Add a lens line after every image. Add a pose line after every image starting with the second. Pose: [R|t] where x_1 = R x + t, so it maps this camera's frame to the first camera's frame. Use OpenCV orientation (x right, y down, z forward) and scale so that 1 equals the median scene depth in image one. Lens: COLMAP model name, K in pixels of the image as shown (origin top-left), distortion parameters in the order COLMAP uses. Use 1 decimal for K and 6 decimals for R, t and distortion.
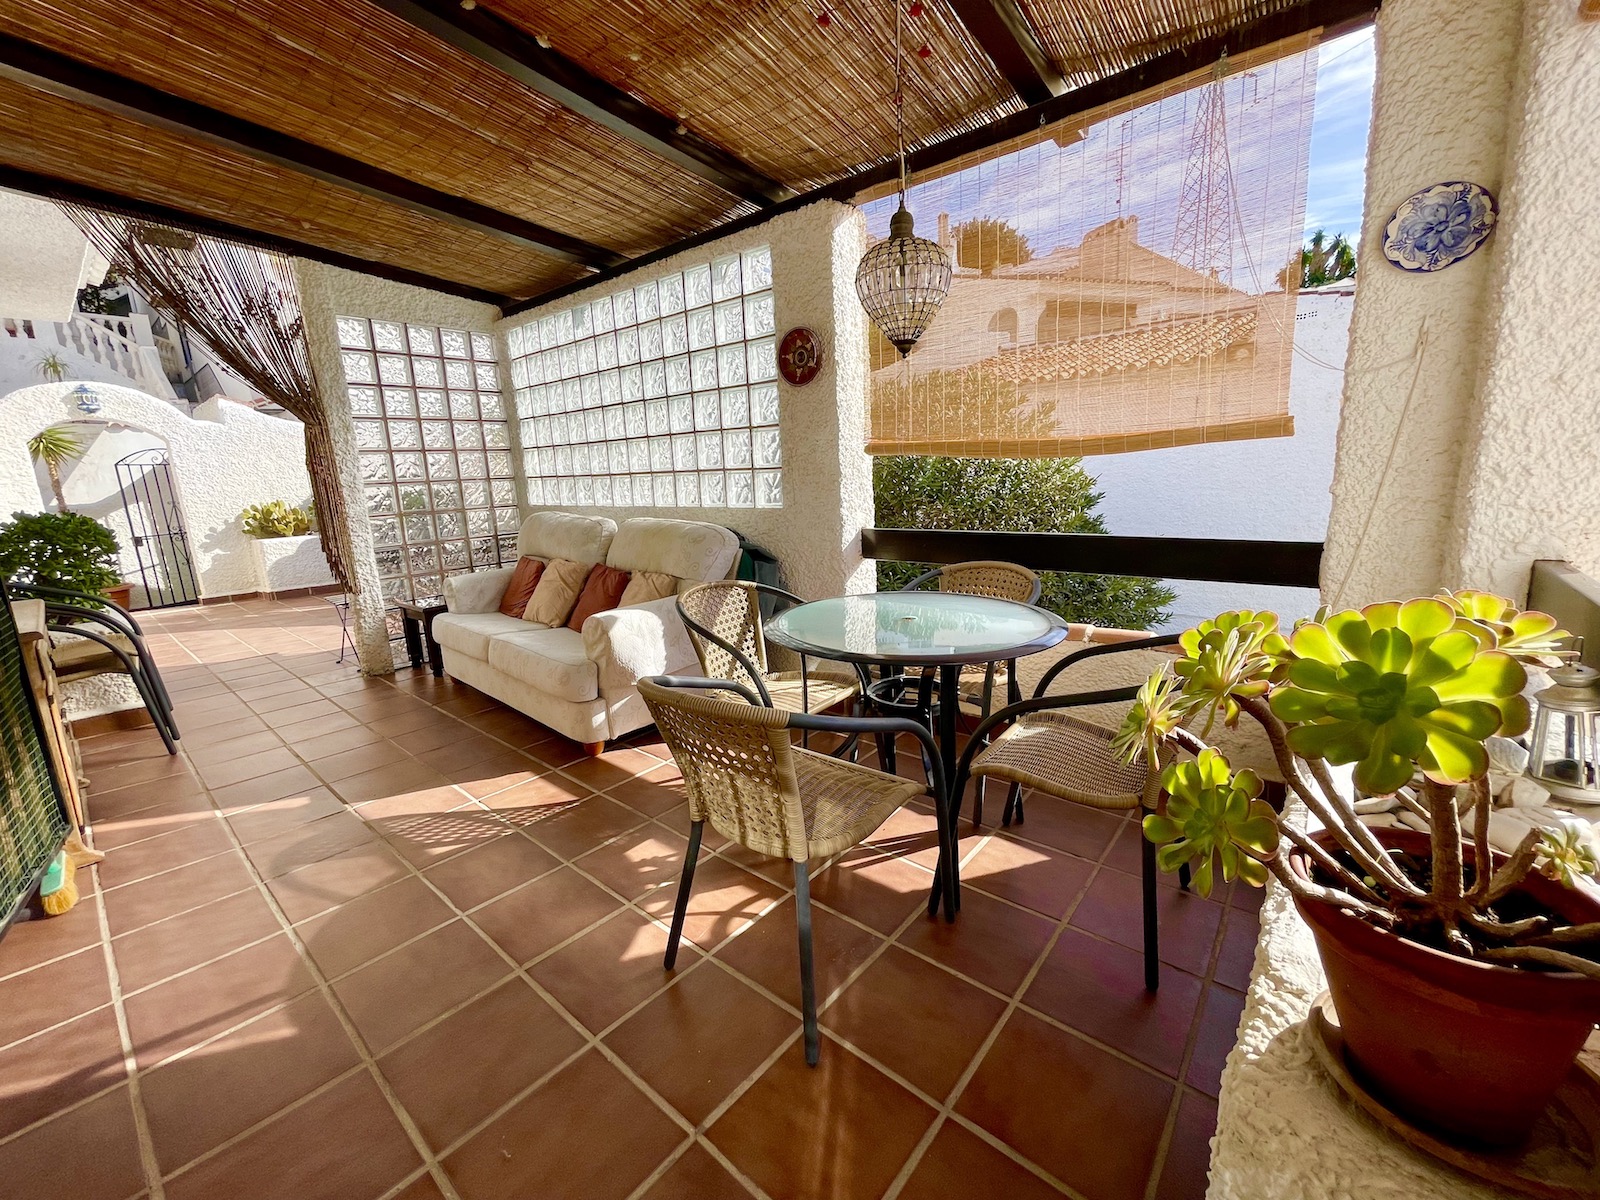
lens RADIAL K [[642.2, 0, 790.5], [0, 642.2, 593.1], [0, 0, 1]] dist [-0.009401, 0.000602]
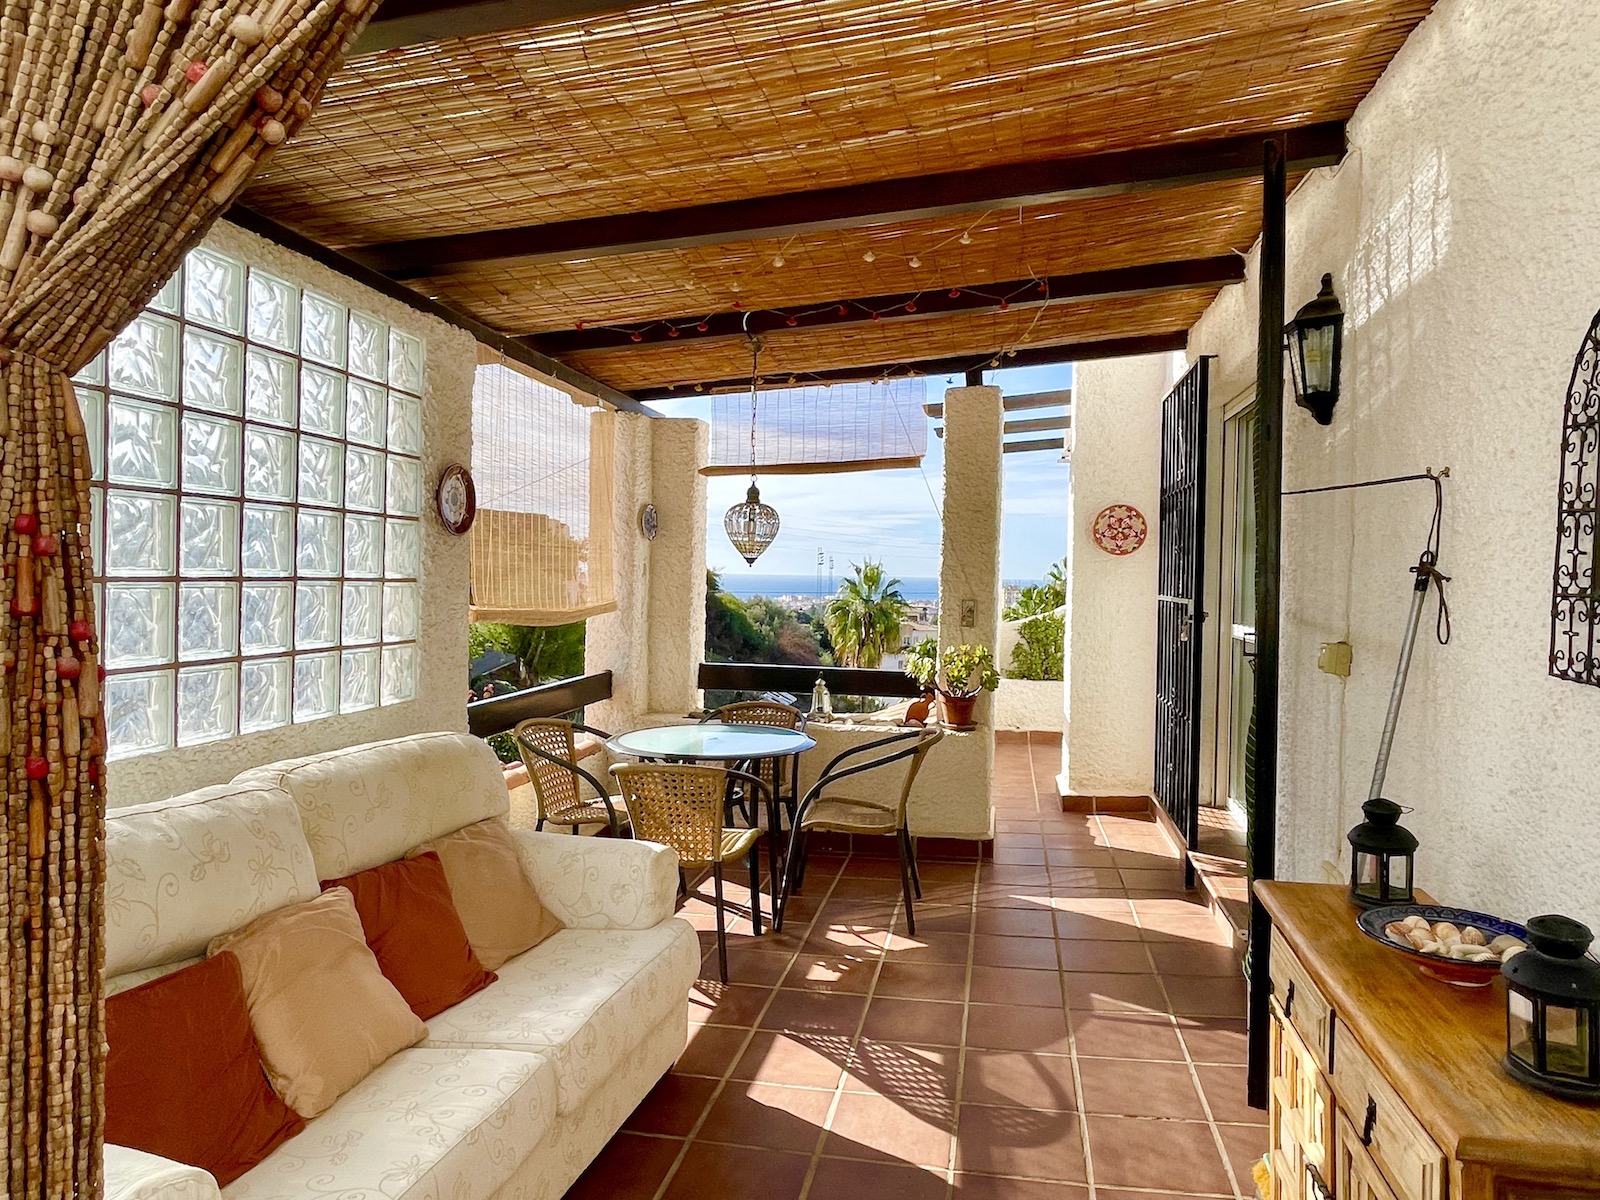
lens RADIAL K [[997.6, 0, 804.4], [0, 997.6, 583.3], [0, 0, 1]] dist [0.035041, -0.042134]
pose [[-0.486128, 0.024082, 0.873556, -1.929900], [0.166675, 0.983825, 0.065632, -0.429995], [-0.857845, 0.177506, -0.482279, 1.923434]]
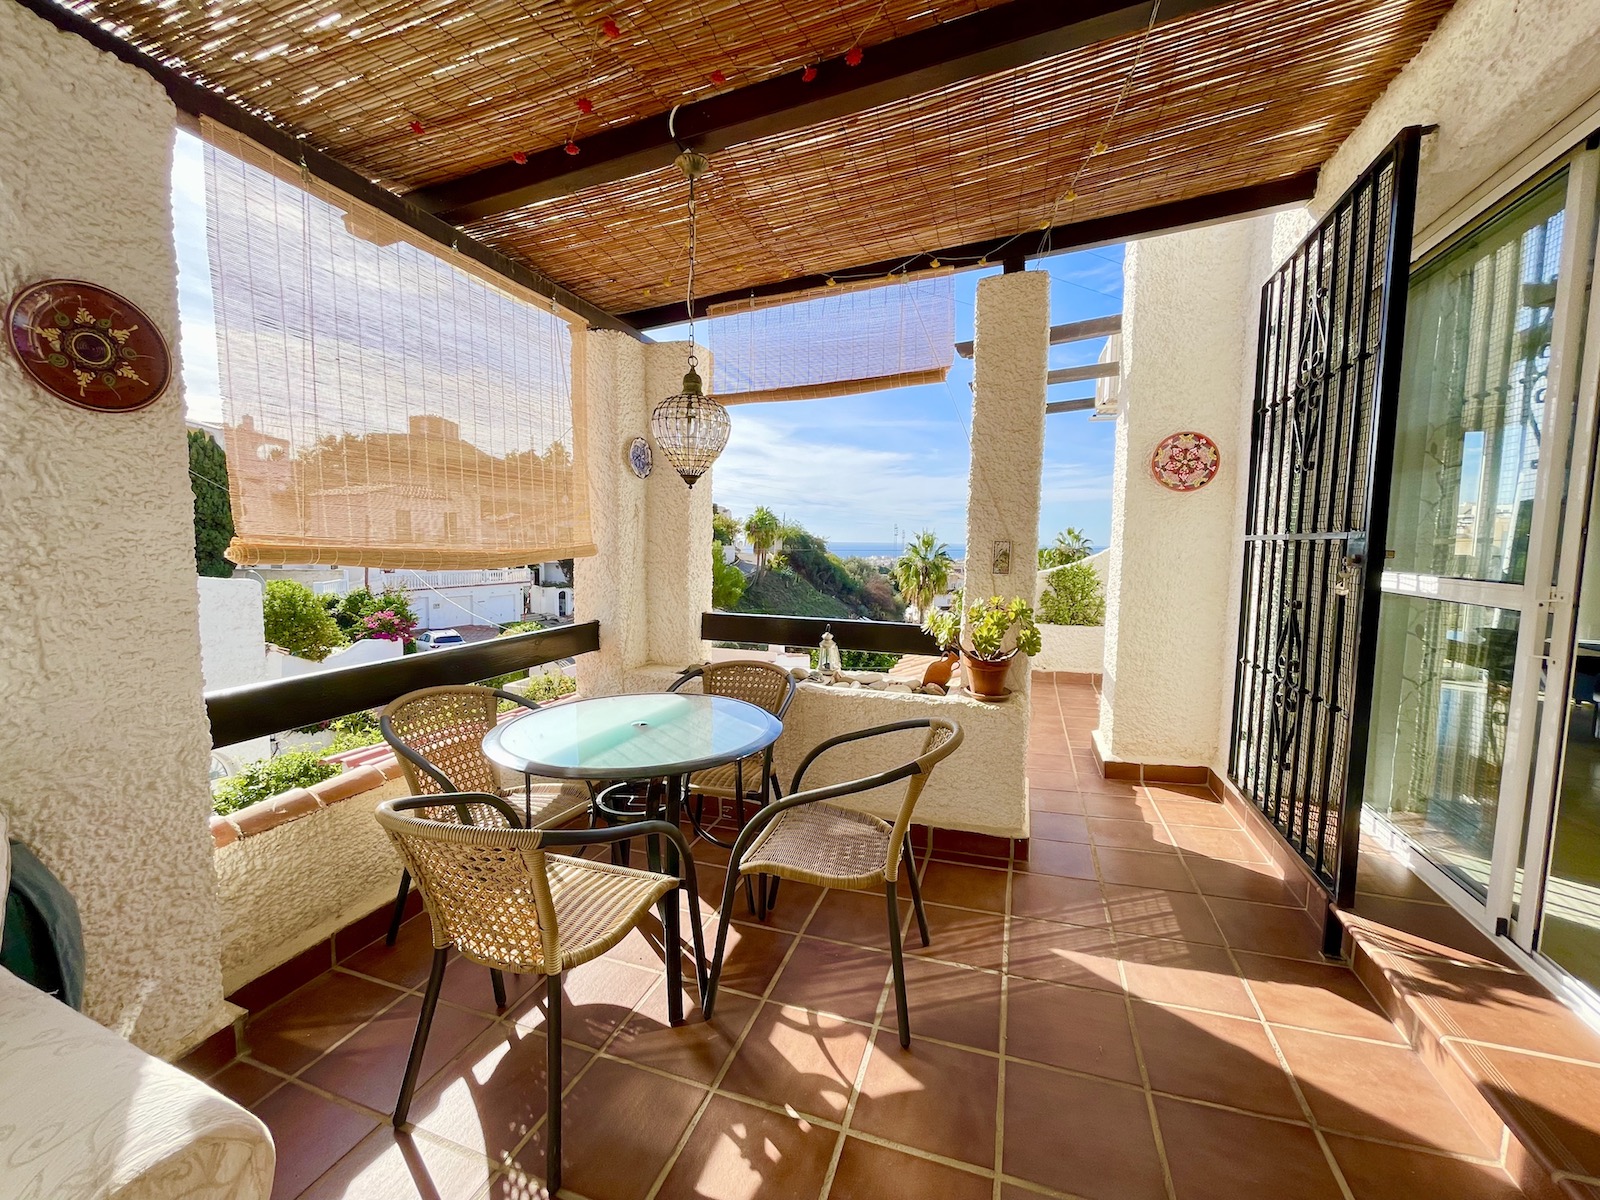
lens RADIAL K [[642.2, 0, 790.5], [0, 642.2, 593.1], [0, 0, 1]] dist [-0.009401, 0.000602]
pose [[-0.352291, -0.039682, 0.935049, -0.900304], [0.177942, 0.978036, 0.108549, -0.250331], [-0.918819, 0.204625, -0.337492, 1.143125]]
